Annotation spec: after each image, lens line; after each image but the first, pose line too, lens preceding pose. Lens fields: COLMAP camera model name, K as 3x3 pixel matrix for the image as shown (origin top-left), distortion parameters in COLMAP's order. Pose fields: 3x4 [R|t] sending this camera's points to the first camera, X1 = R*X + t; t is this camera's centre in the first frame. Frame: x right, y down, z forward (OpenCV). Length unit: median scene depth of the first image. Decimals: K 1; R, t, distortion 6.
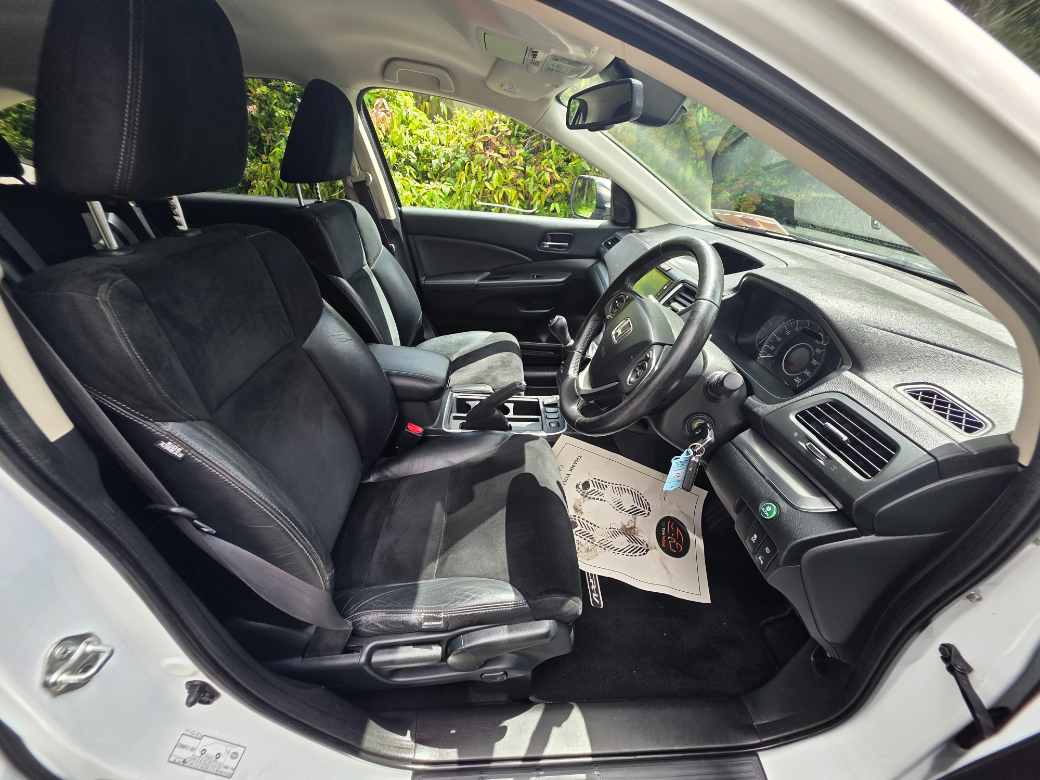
lens RADIAL K [[421.2, 0, 519.4], [0, 421.2, 387.2], [0, 0, 1]] dist [0.000009, -0.000004]
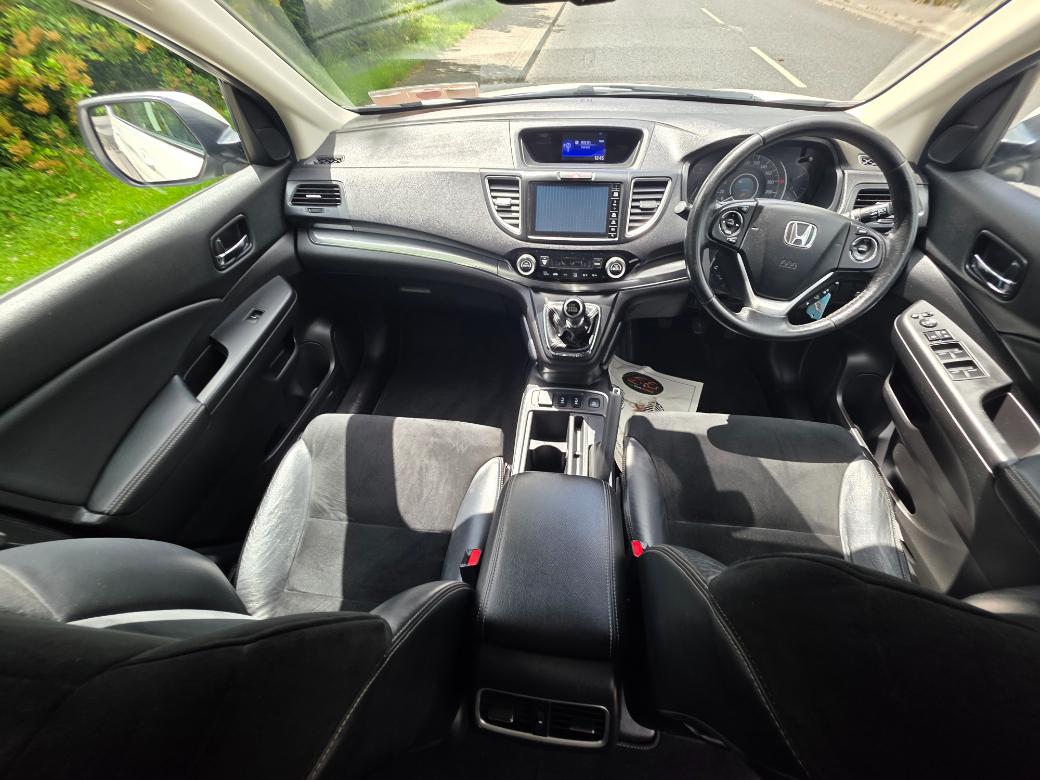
lens RADIAL K [[421.2, 0, 523.6], [0, 421.2, 396.9], [0, 0, 1]] dist [0.000009, -0.000004]
pose [[0.169373, -0.751380, 0.637762, -0.453745], [0.527605, 0.615702, 0.585272, -0.470149], [-0.832434, 0.237358, 0.500715, 0.652476]]
